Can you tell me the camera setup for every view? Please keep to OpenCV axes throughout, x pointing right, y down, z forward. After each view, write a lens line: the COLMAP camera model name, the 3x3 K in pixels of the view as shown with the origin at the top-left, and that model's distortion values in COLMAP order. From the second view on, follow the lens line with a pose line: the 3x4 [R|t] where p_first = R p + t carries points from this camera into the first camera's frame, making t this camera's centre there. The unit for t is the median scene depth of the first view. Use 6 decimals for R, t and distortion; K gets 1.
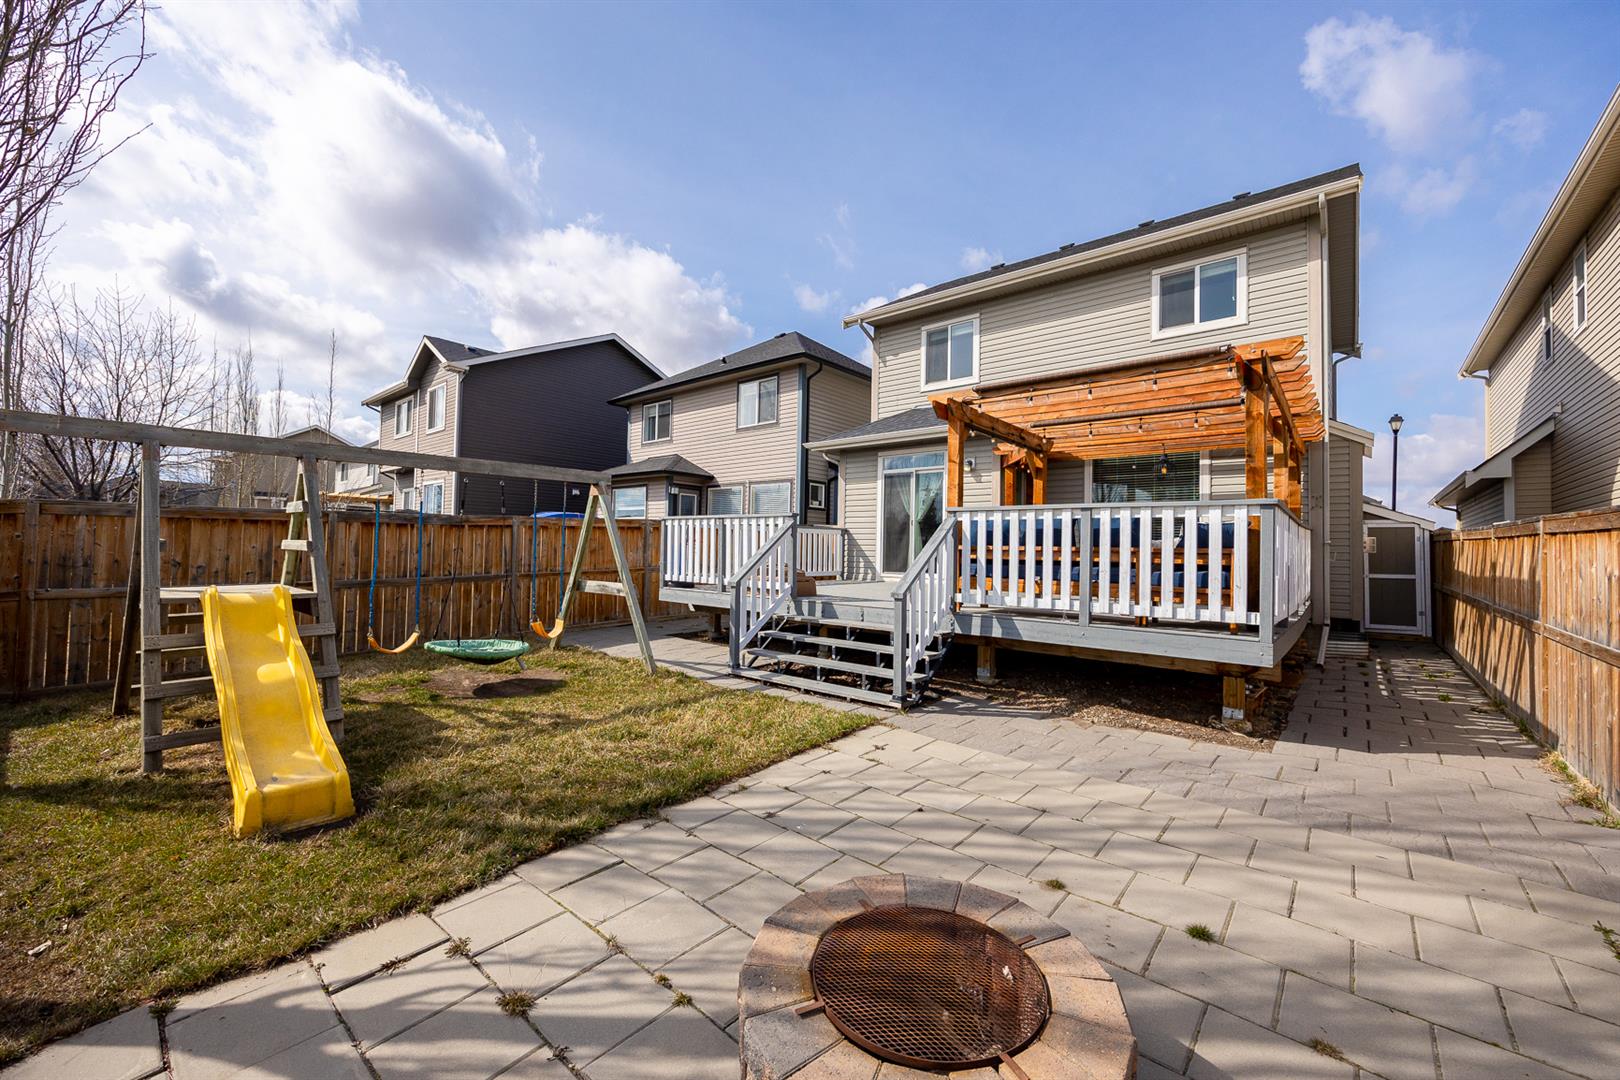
lens RADIAL K [[649.1, 0, 813.9], [0, 649.1, 531.2], [0, 0, 1]] dist [-0.000357, -0.000171]
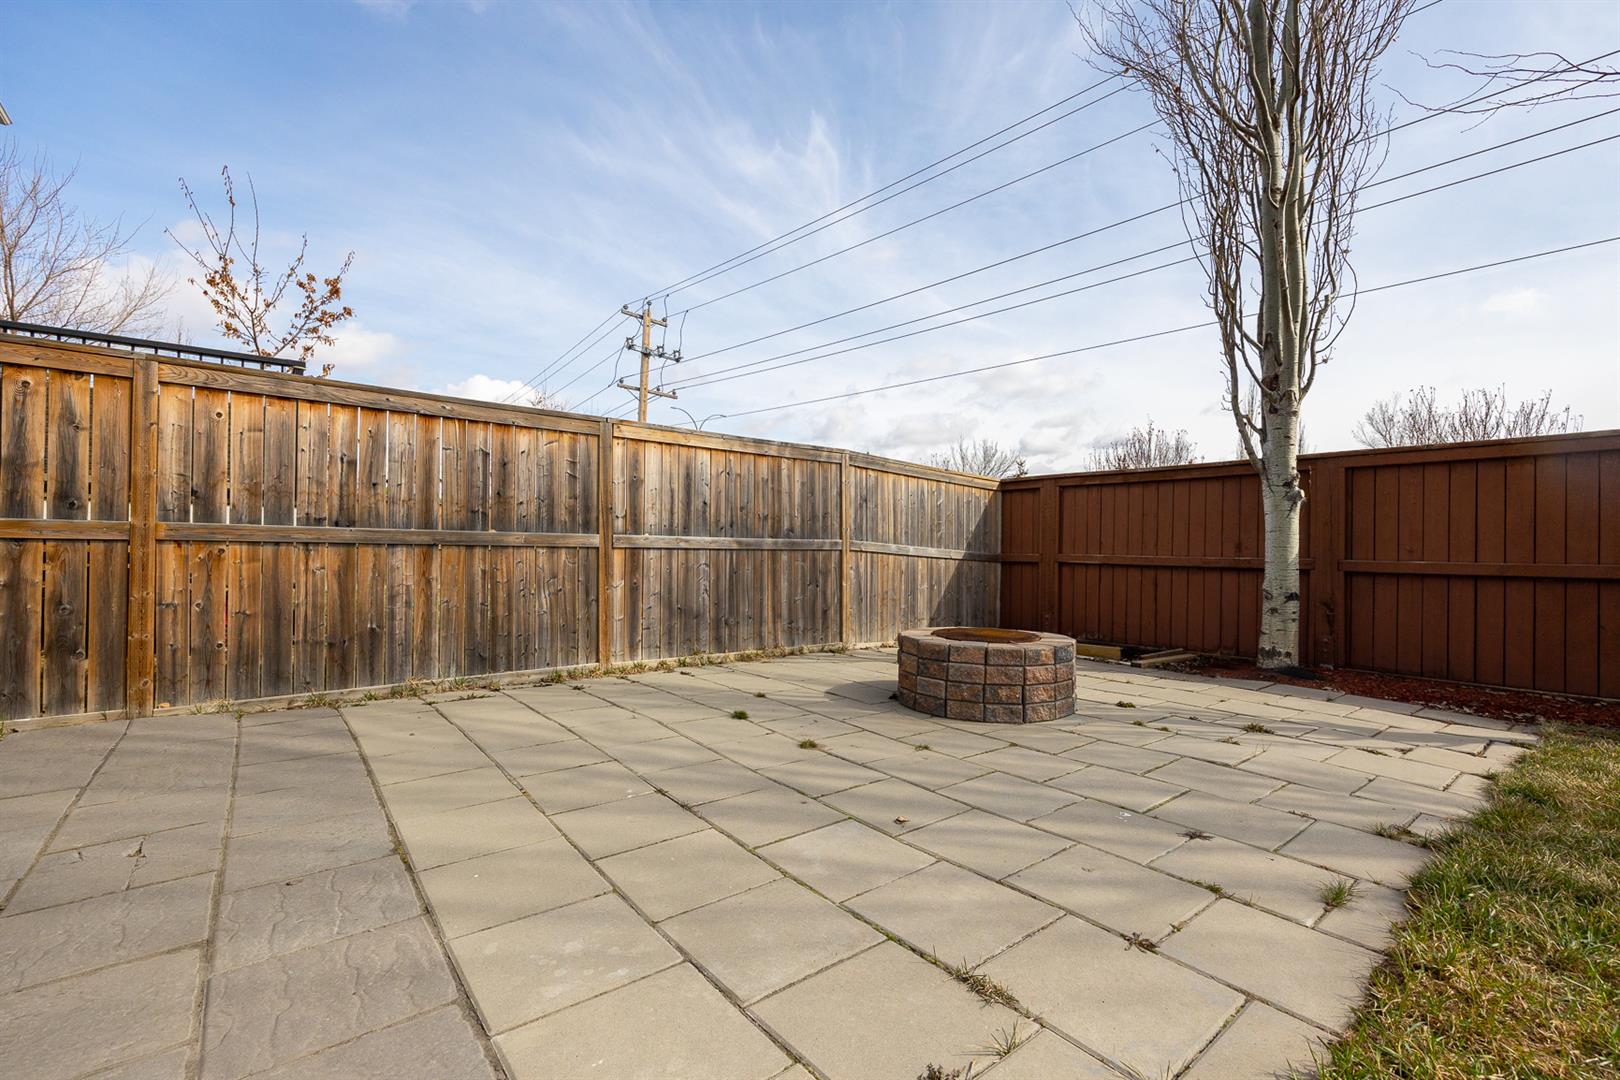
lens RADIAL K [[649.1, 0, 813.9], [0, 649.1, 531.2], [0, 0, 1]] dist [-0.000357, -0.000171]
pose [[-0.975075, -0.029745, 0.219873, 0.108824], [-0.037031, 0.998891, -0.029088, 0.171452], [-0.218764, -0.036505, -0.975095, 1.300820]]
